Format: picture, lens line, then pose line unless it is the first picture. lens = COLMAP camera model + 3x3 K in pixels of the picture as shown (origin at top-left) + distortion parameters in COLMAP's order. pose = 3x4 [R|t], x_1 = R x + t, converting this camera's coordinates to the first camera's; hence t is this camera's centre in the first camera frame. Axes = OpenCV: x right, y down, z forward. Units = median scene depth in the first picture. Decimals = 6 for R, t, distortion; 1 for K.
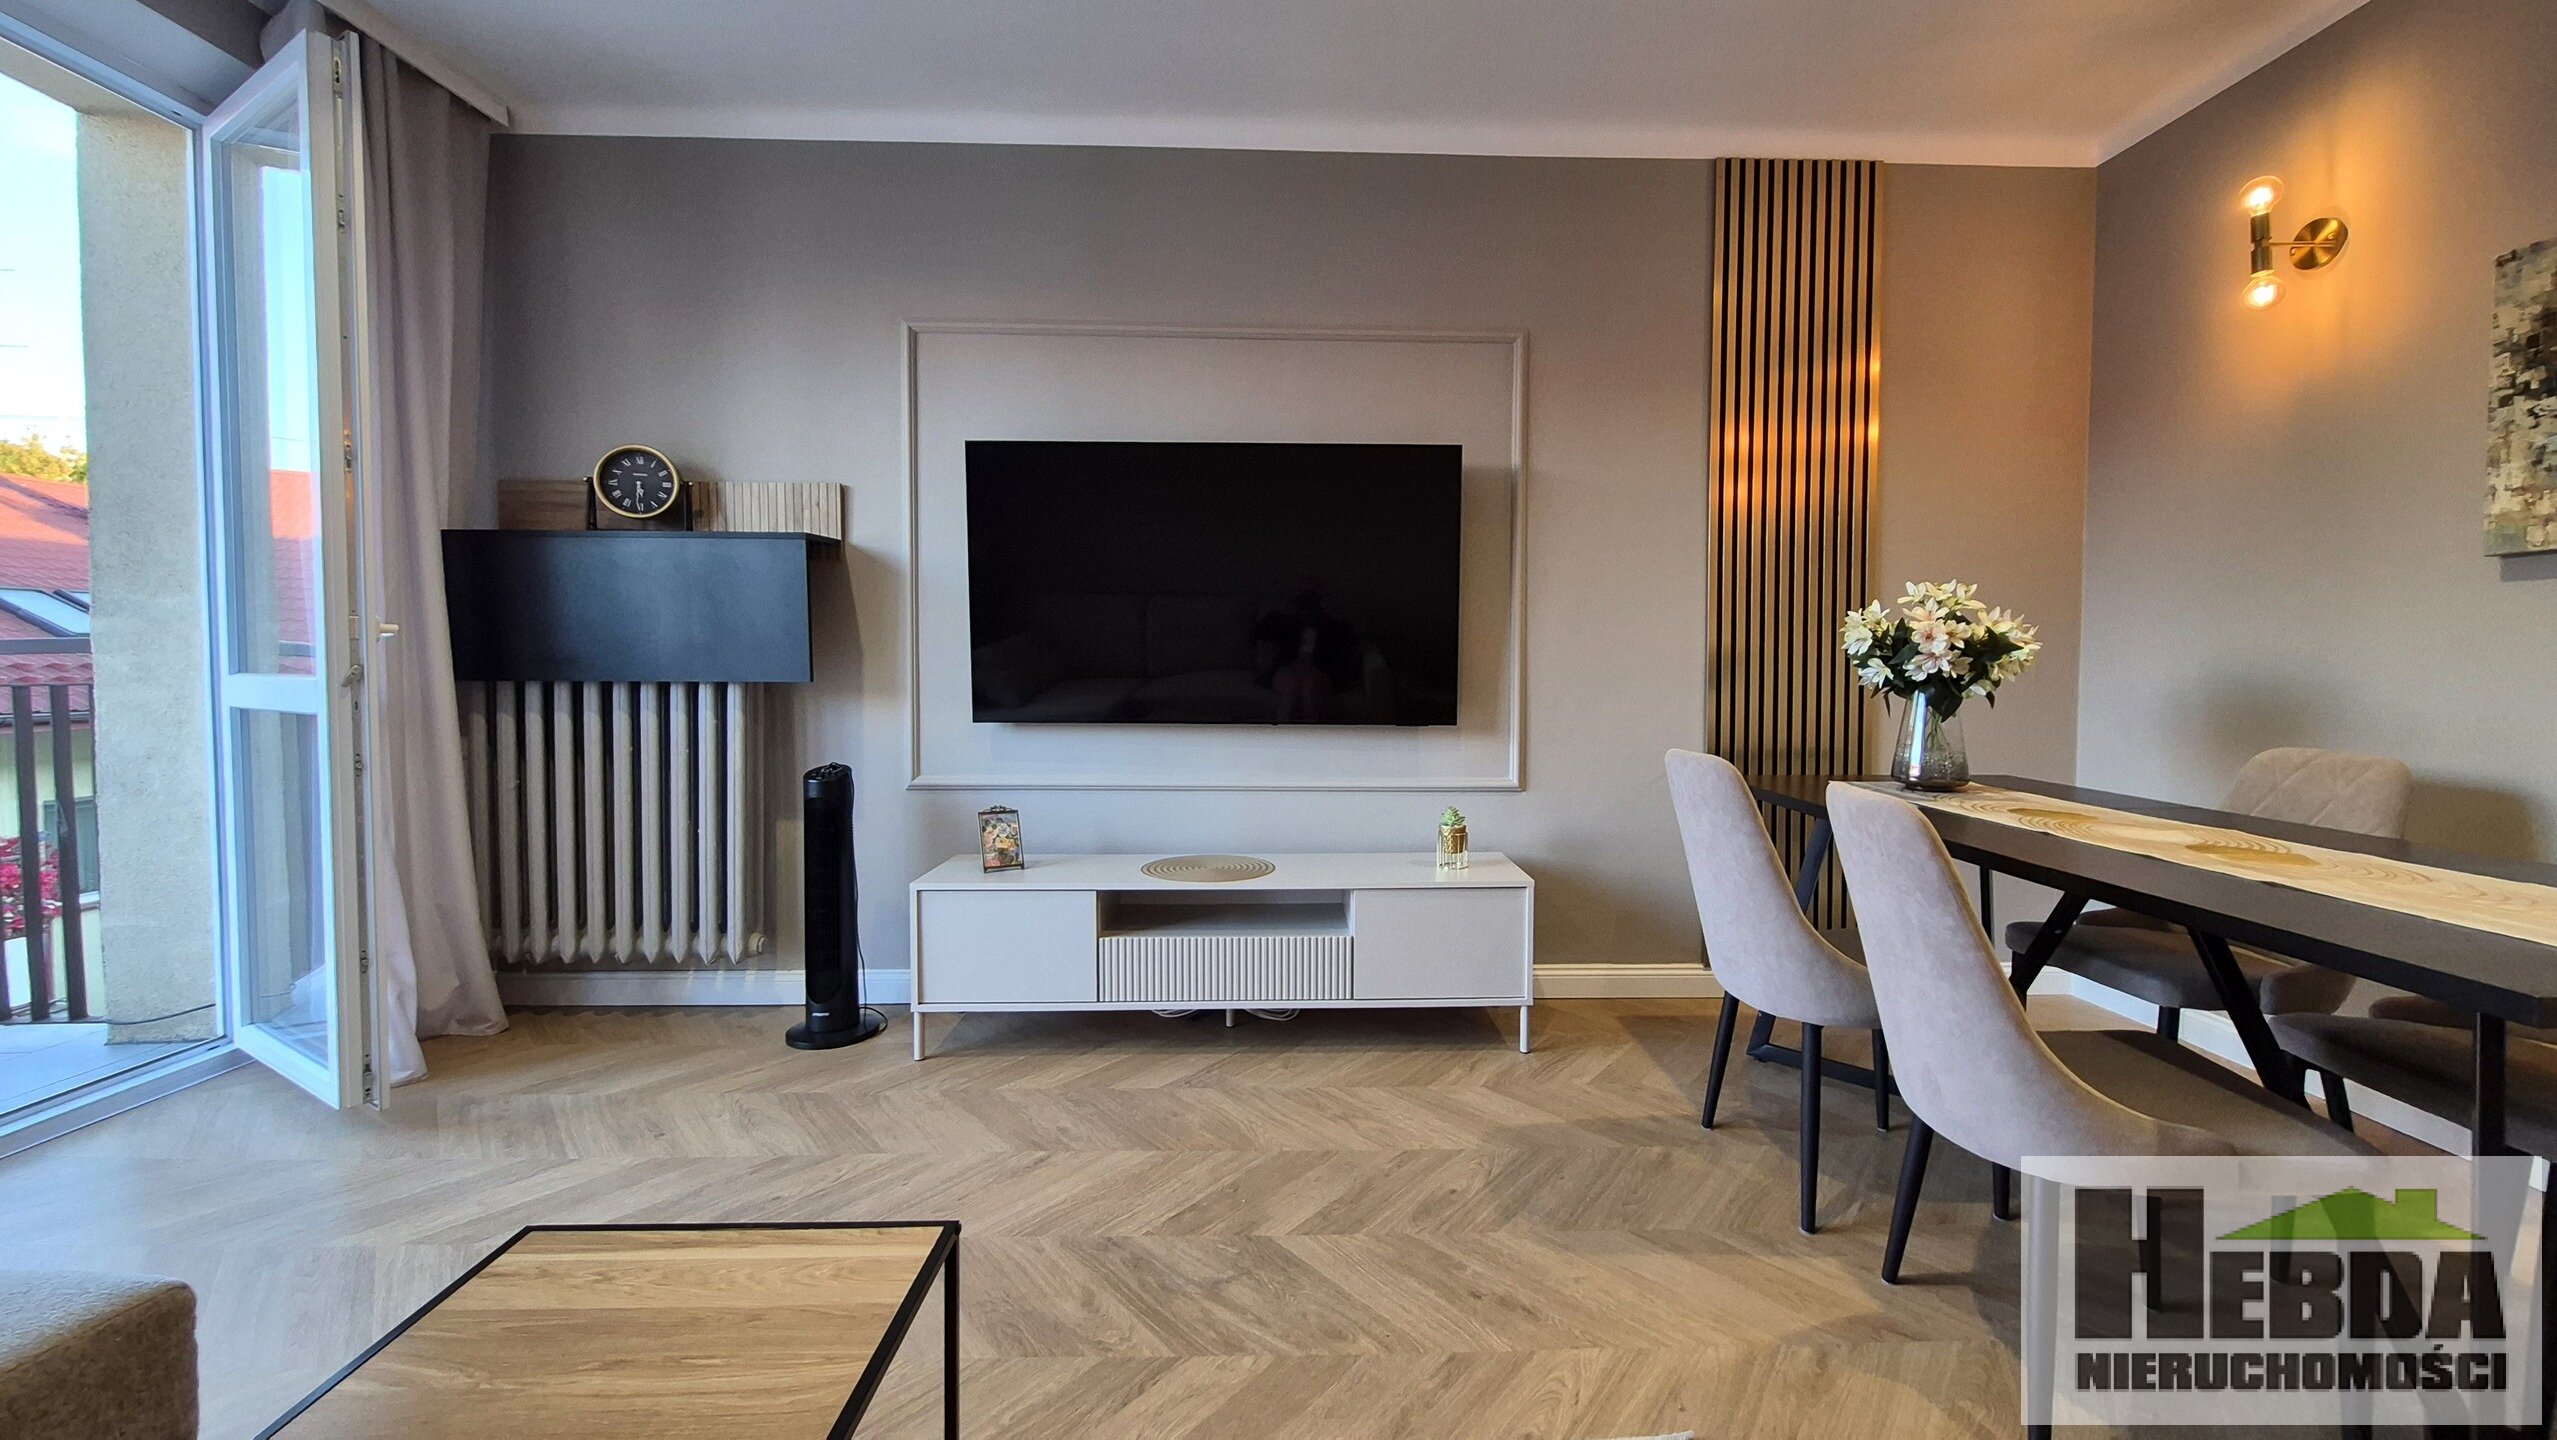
lens RADIAL K [[1019.1, 0, 1334.3], [0, 1019.1, 705.7], [0, 0, 1]] dist [0.000343, -0.001620]
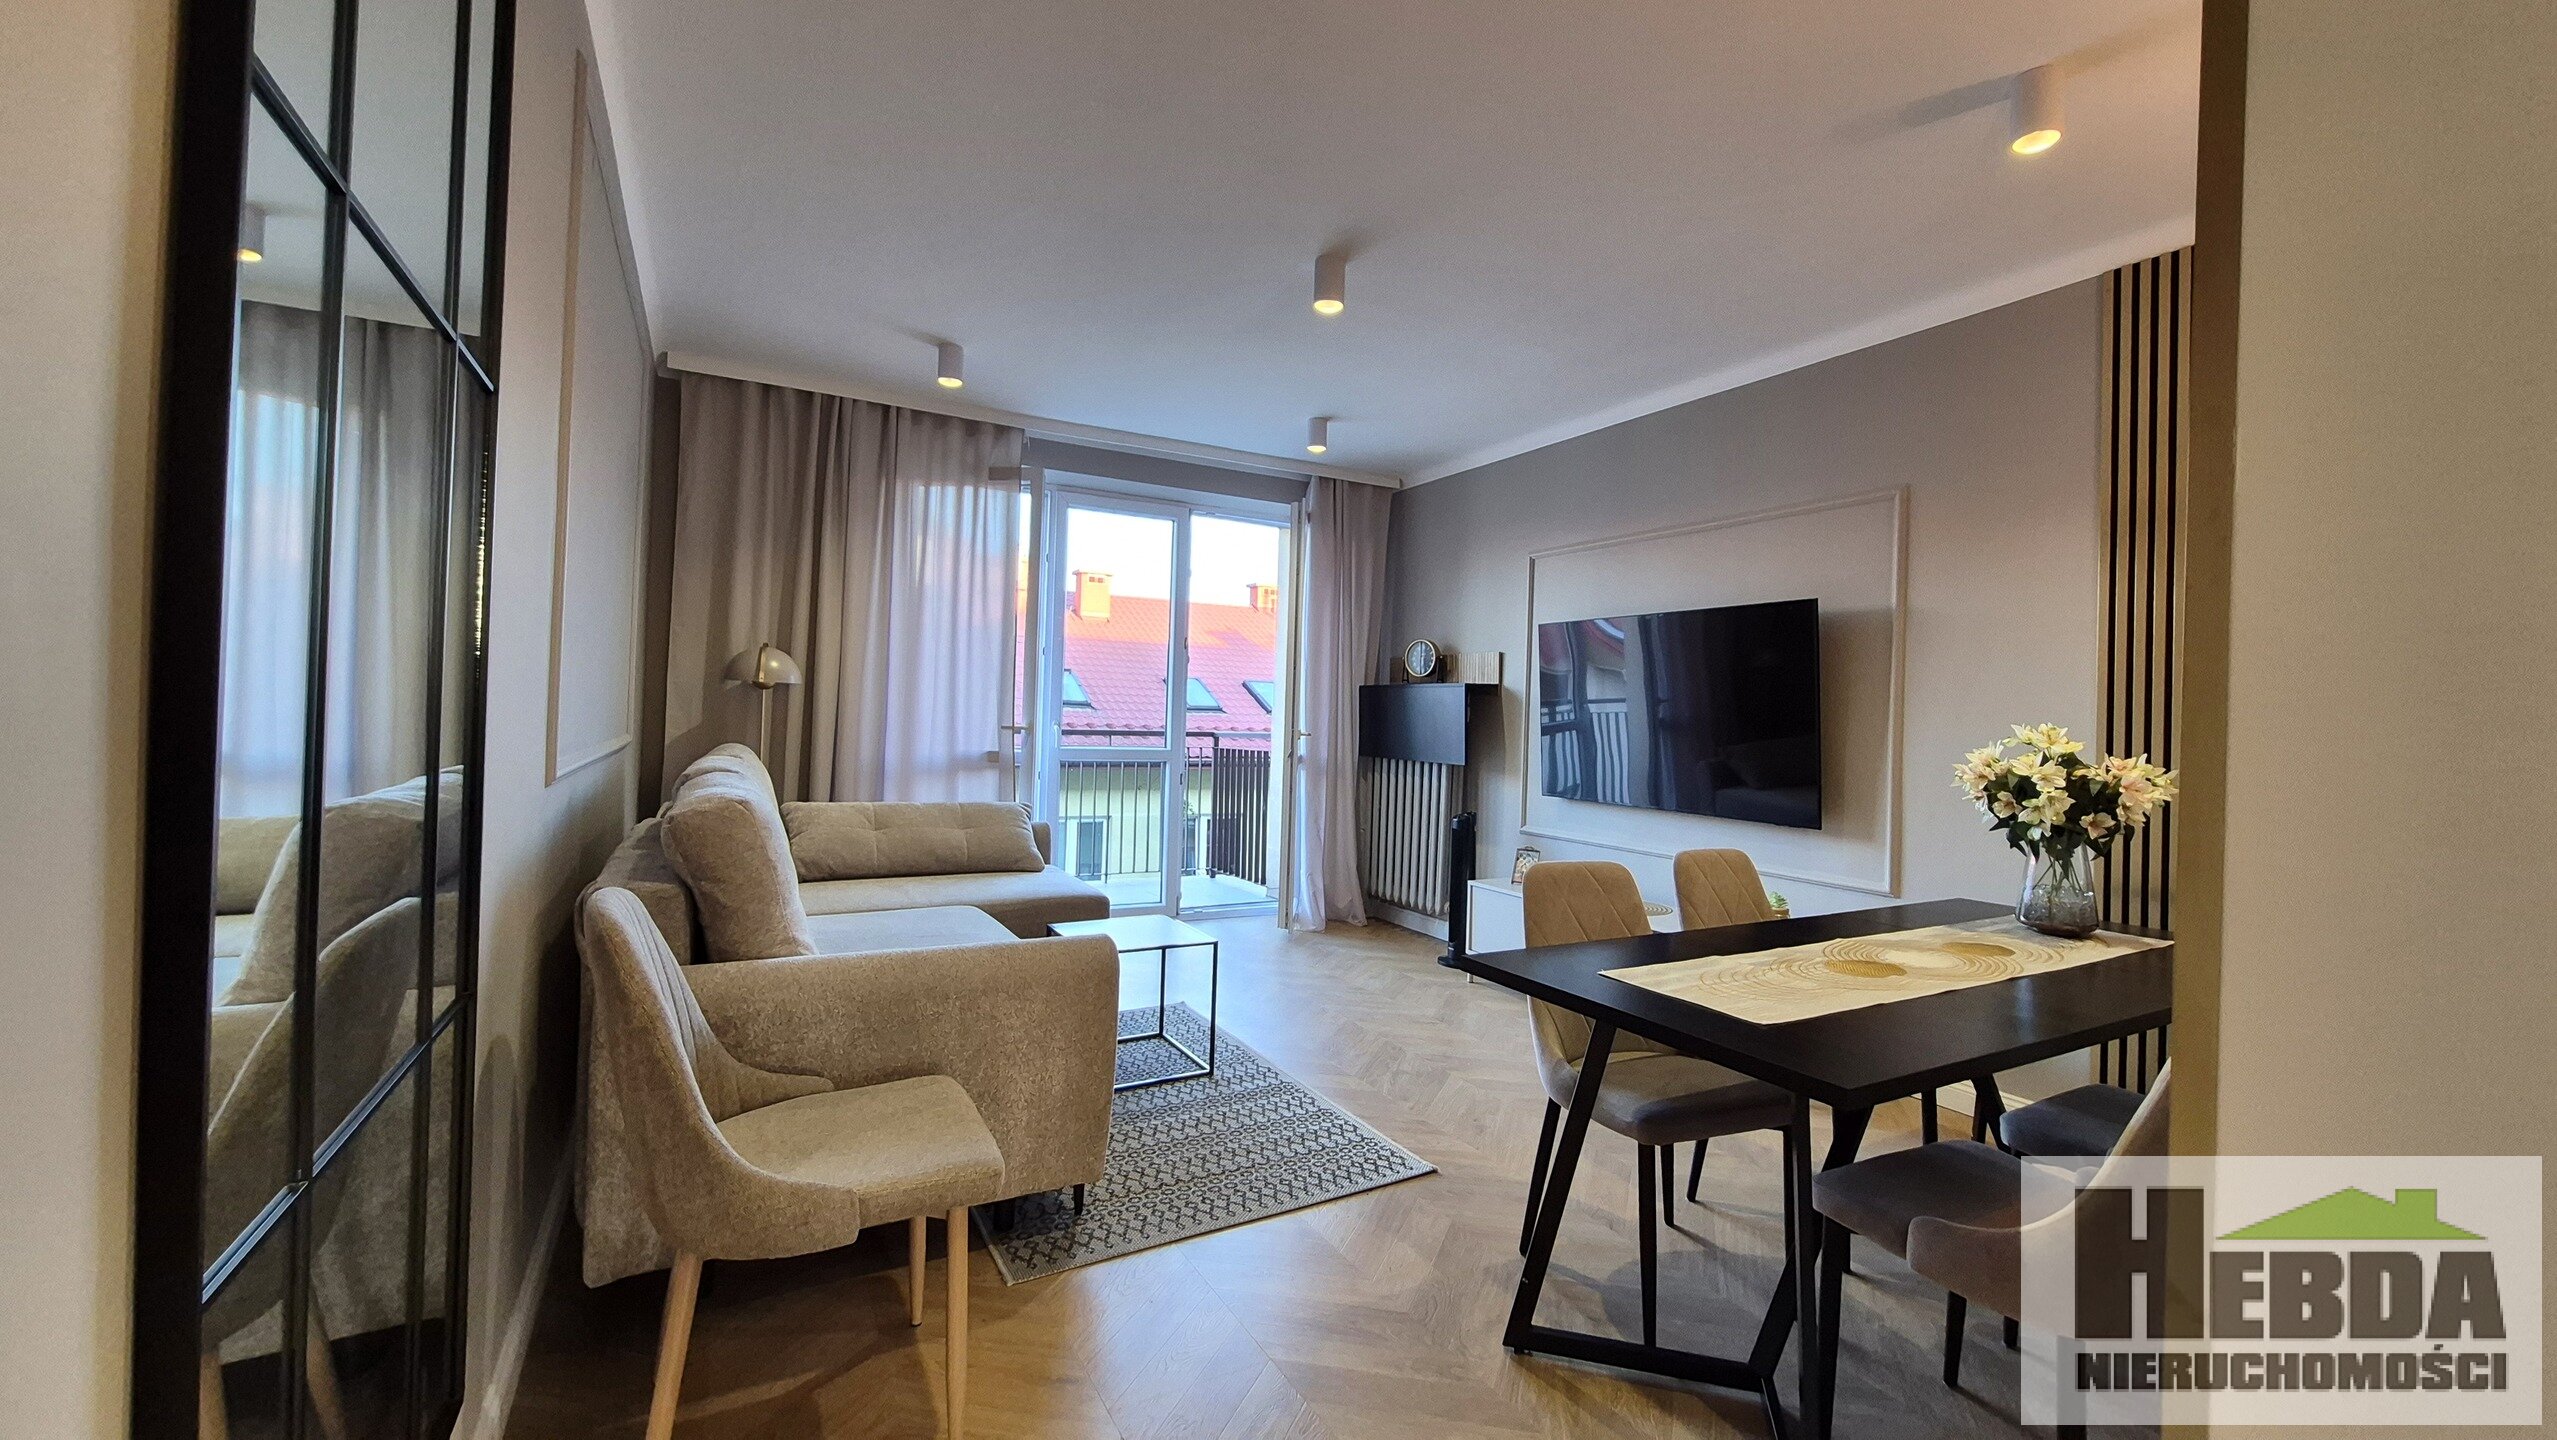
lens RADIAL K [[1019.1, 0, 1279.0], [0, 1019.1, 708.7], [0, 0, 1]] dist [0.000343, -0.001620]
pose [[0.446077, 0.002513, -0.894991, 1.106613], [-0.068128, 0.997190, -0.031156, -0.051253], [0.892398, 0.074872, 0.444995, -0.123372]]
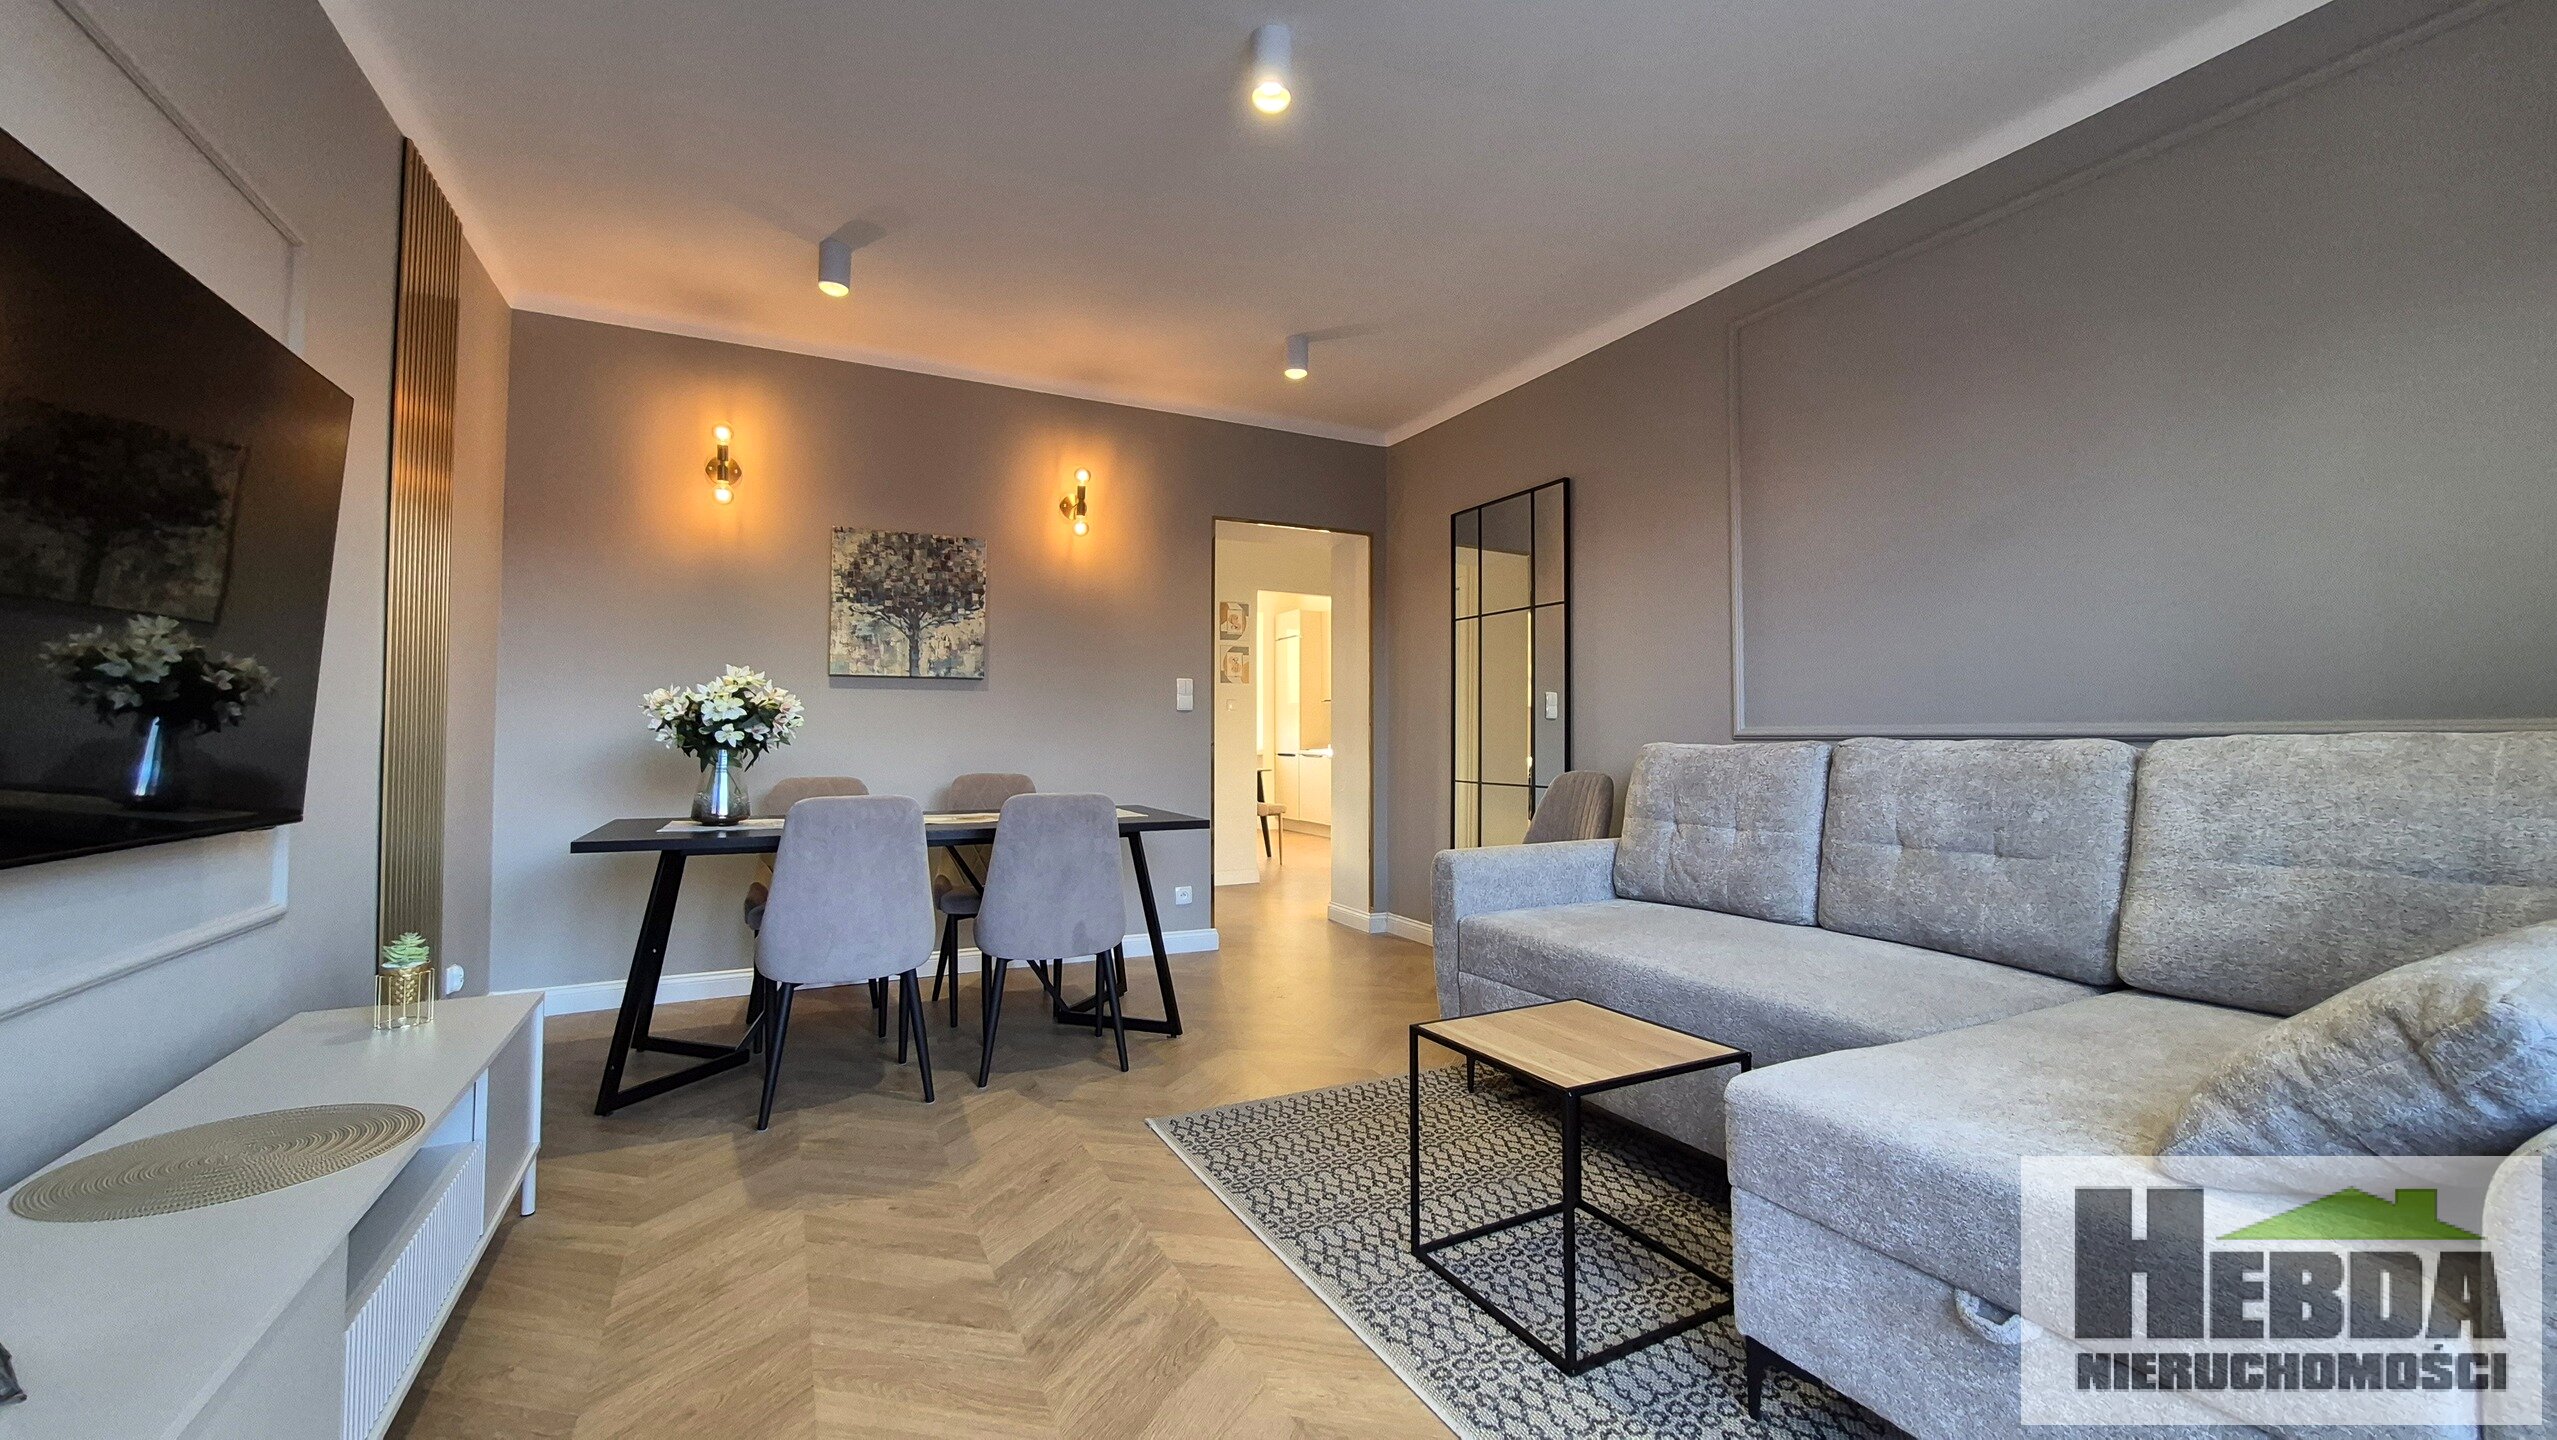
lens RADIAL K [[1019.1, 0, 1286.4], [0, 1019.1, 714.7], [0, 0, 1]] dist [0.000343, -0.001620]
pose [[-0.419207, 0.016715, 0.907737, -0.871002], [0.036551, 0.999331, -0.001522, -0.029137], [-0.907155, 0.032541, -0.419537, 0.867408]]
